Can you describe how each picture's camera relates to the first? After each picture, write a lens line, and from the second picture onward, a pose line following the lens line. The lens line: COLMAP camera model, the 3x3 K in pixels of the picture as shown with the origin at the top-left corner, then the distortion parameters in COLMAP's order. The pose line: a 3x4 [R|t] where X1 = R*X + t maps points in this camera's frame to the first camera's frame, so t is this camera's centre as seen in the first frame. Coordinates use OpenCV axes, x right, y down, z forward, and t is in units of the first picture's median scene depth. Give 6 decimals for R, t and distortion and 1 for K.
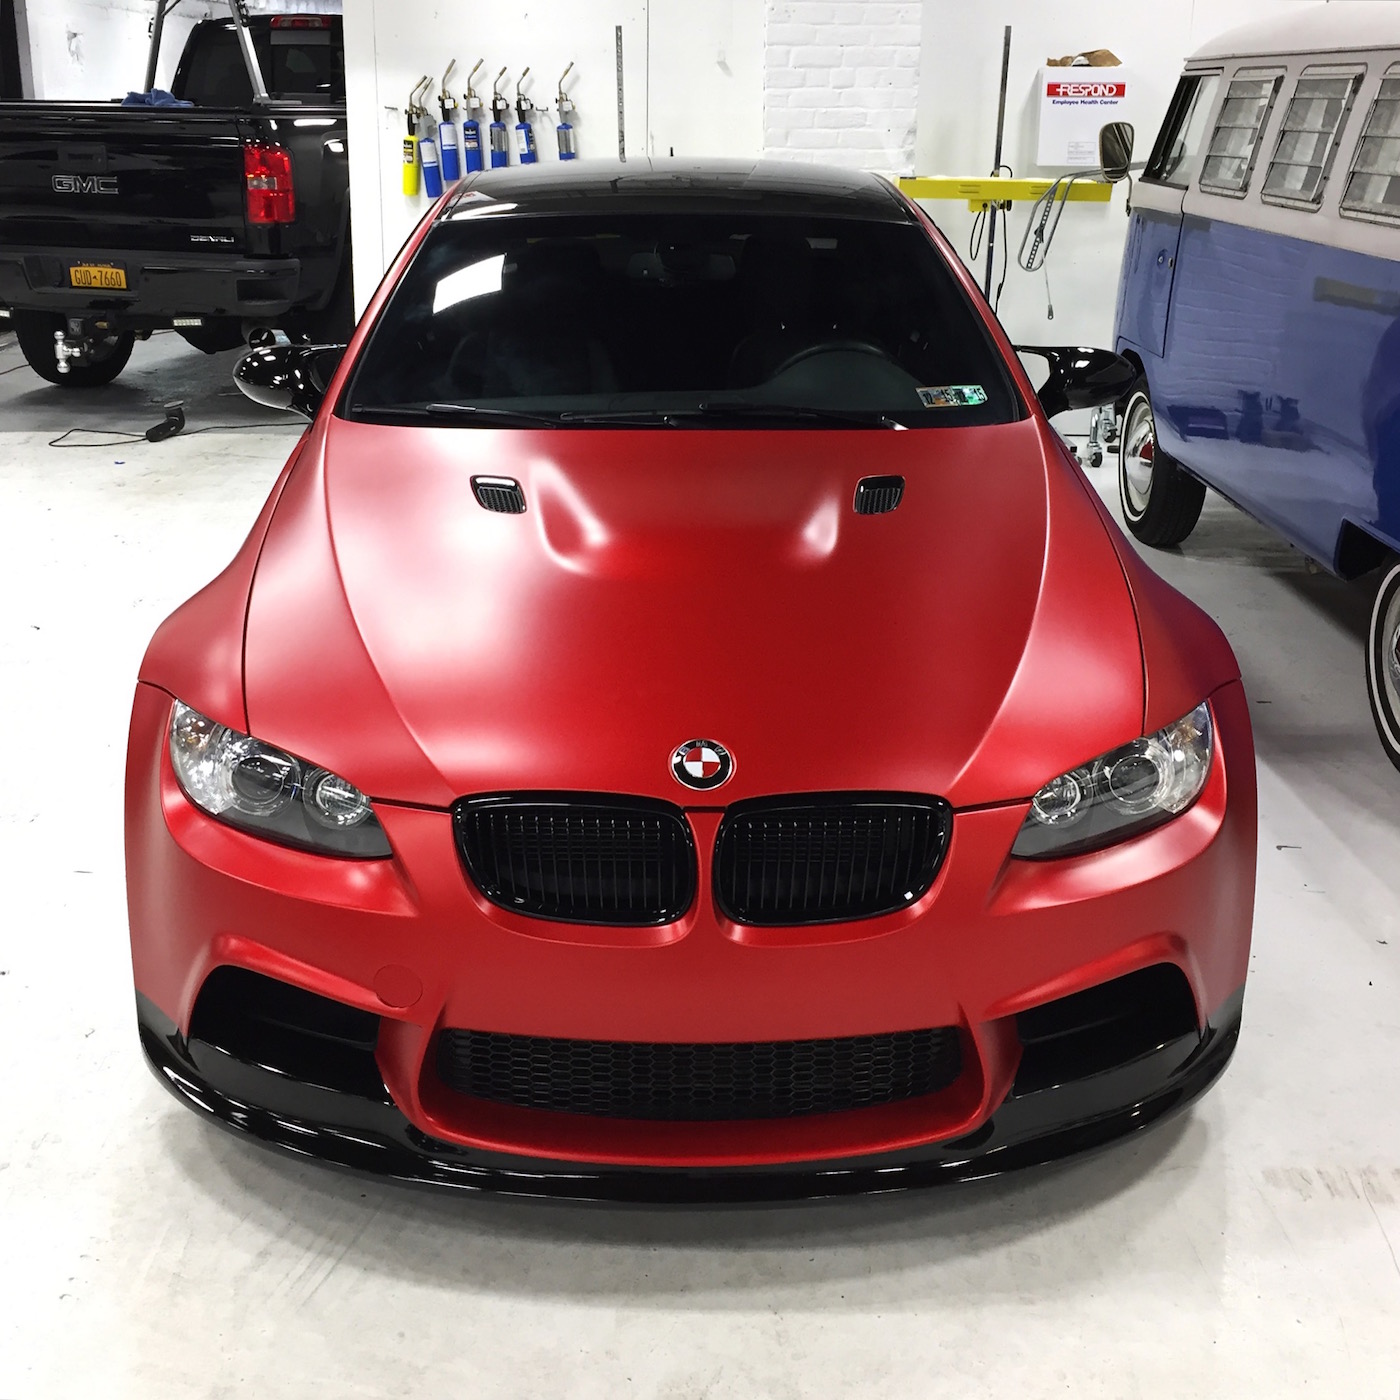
lens RADIAL K [[1898.9, 0, 700.0], [0, 1898.9, 700.0], [0, 0, 1]] dist [0.094419, -0.113364]
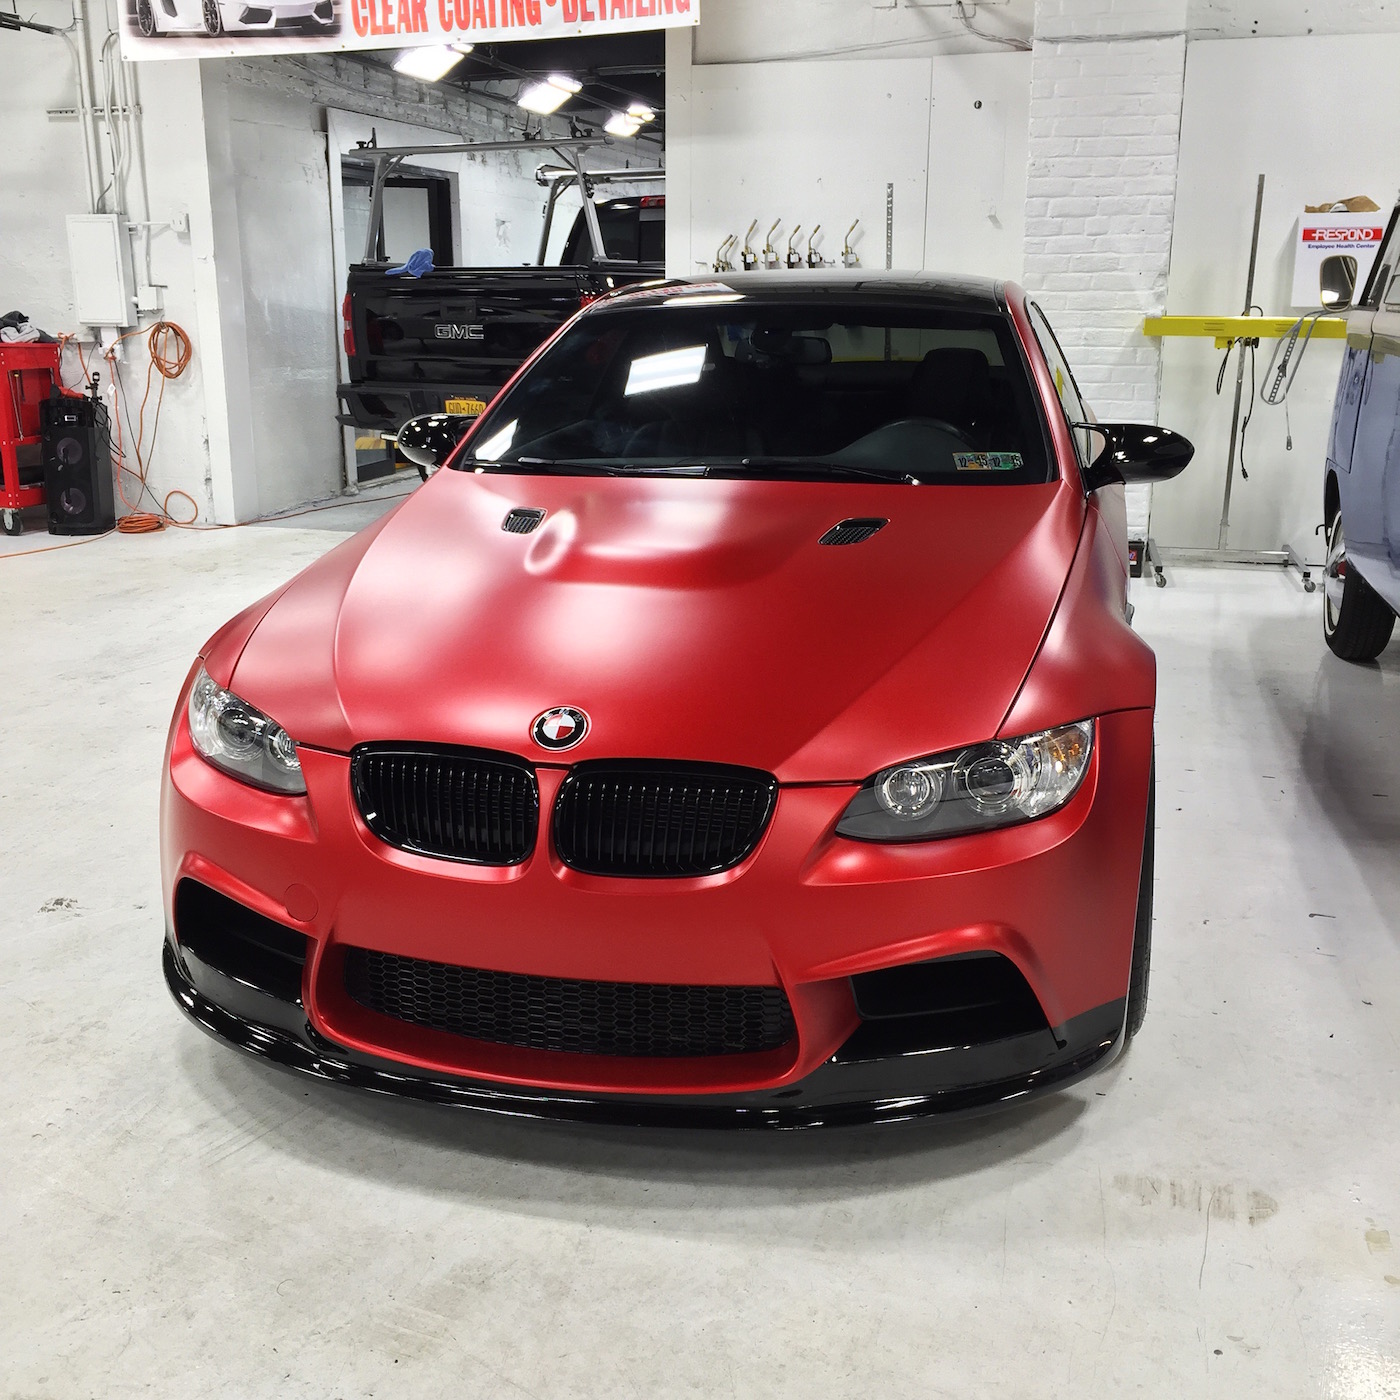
lens RADIAL K [[1669.2, 0, 675.2], [0, 1669.2, 785.1], [0, 0, 1]] dist [0.089106, -0.104150]
pose [[0.964975, 0.067903, -0.253403, 0.201708], [-0.074567, 0.997075, -0.016775, 0.049513], [0.251523, 0.035083, 0.967215, 0.039714]]
